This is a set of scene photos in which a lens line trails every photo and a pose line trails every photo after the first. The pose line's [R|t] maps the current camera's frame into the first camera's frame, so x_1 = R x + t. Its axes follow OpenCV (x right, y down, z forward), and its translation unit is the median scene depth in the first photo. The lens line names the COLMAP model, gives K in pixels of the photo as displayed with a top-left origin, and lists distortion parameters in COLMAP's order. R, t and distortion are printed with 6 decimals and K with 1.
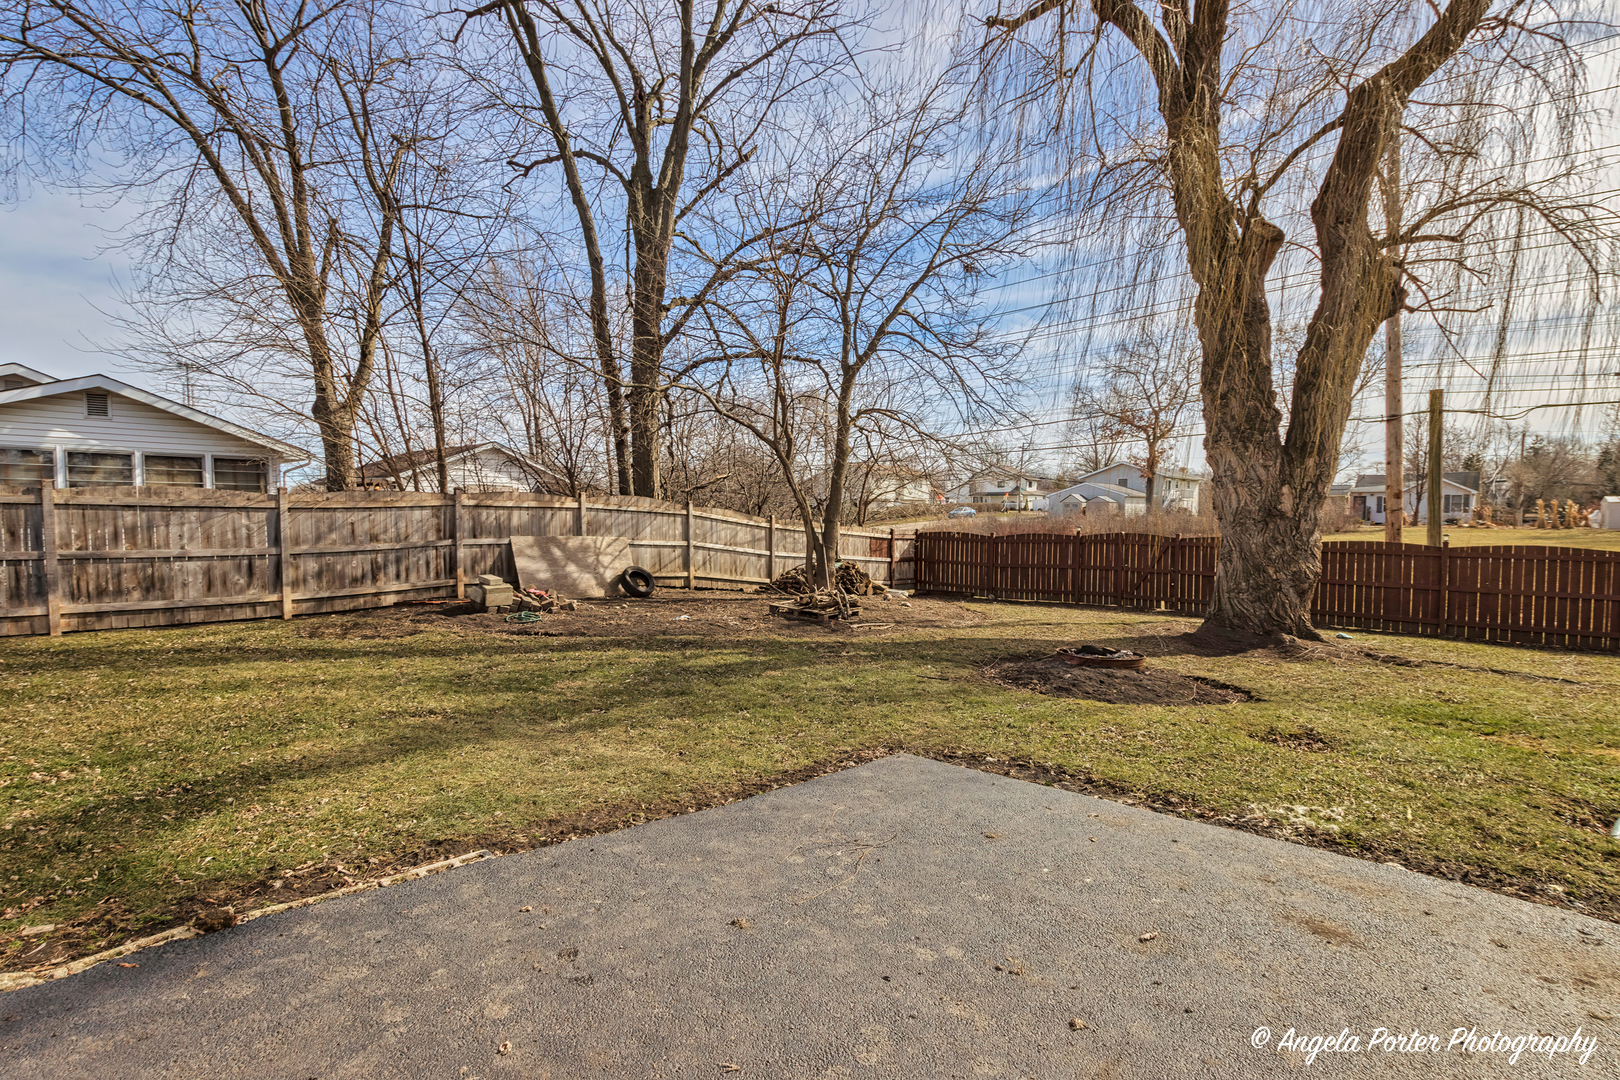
lens RADIAL K [[796.6, 0, 811.5], [0, 796.6, 553.0], [0, 0, 1]] dist [0.002987, -0.000618]
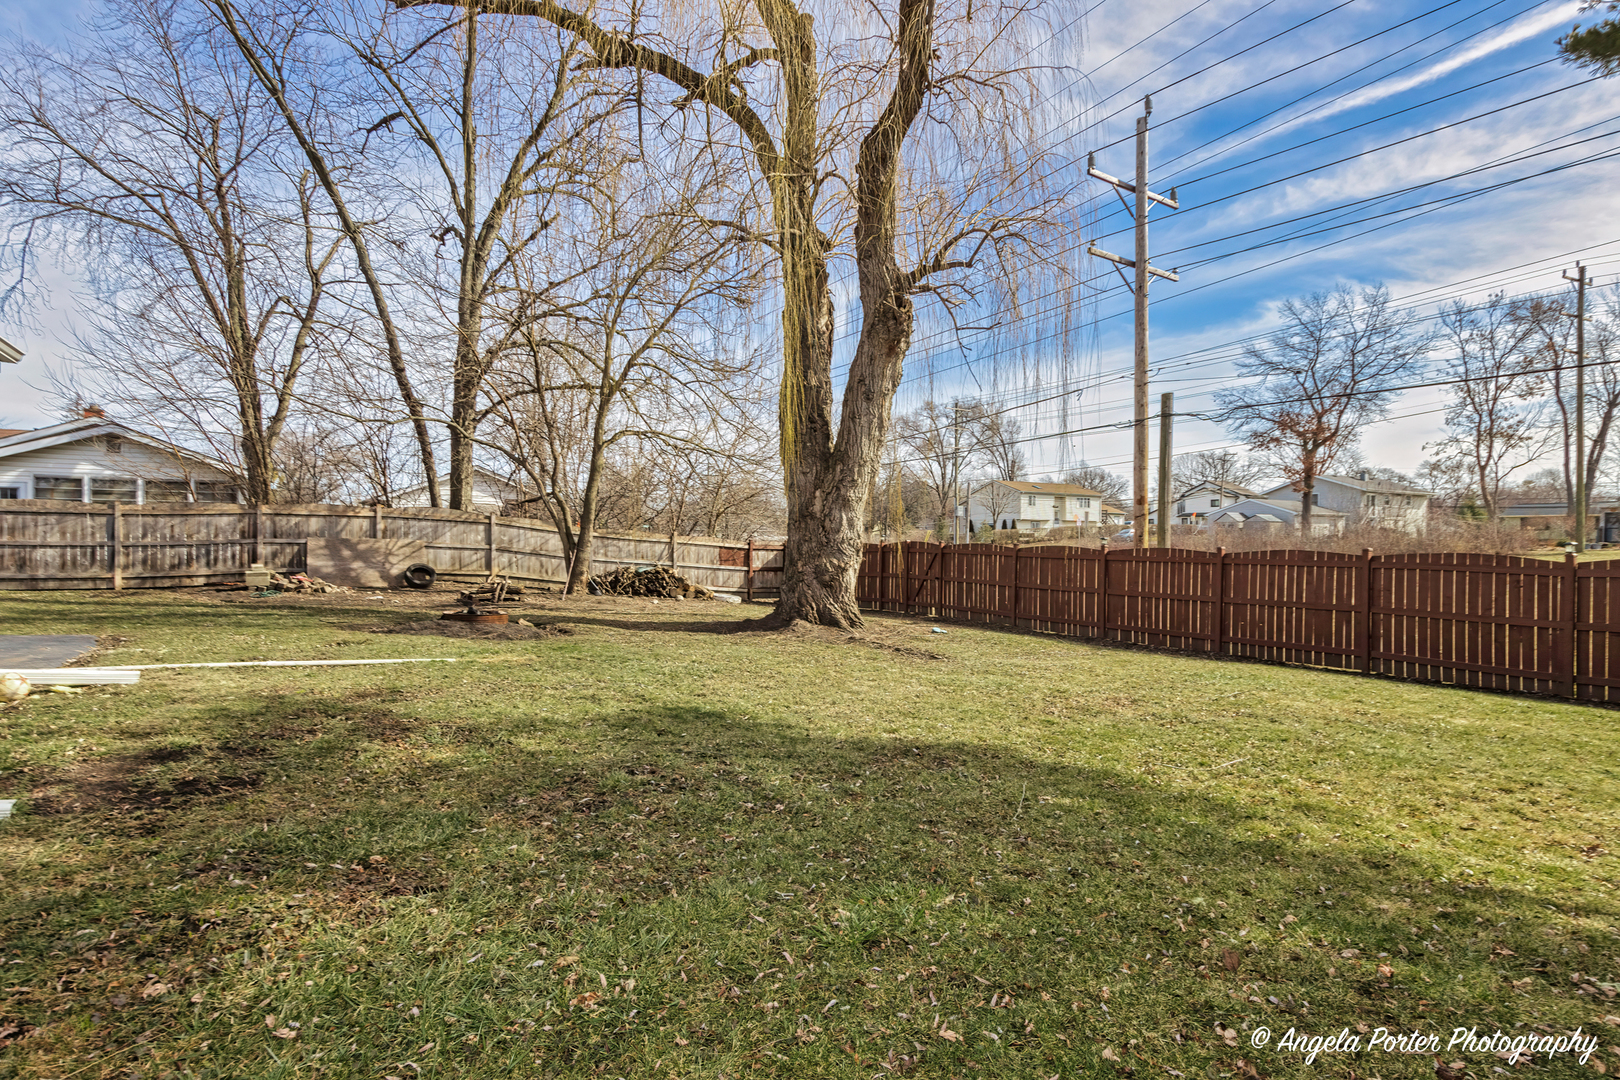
lens RADIAL K [[888.1, 0, 810.0], [0, 888.1, 540.0], [0, 0, 1]] dist [-0.025258, 0.000163]
pose [[0.970804, 0.000964, -0.239871, 0.802057], [-0.012387, 0.998859, -0.046118, 0.041385], [0.239553, 0.047743, 0.969709, -0.208688]]
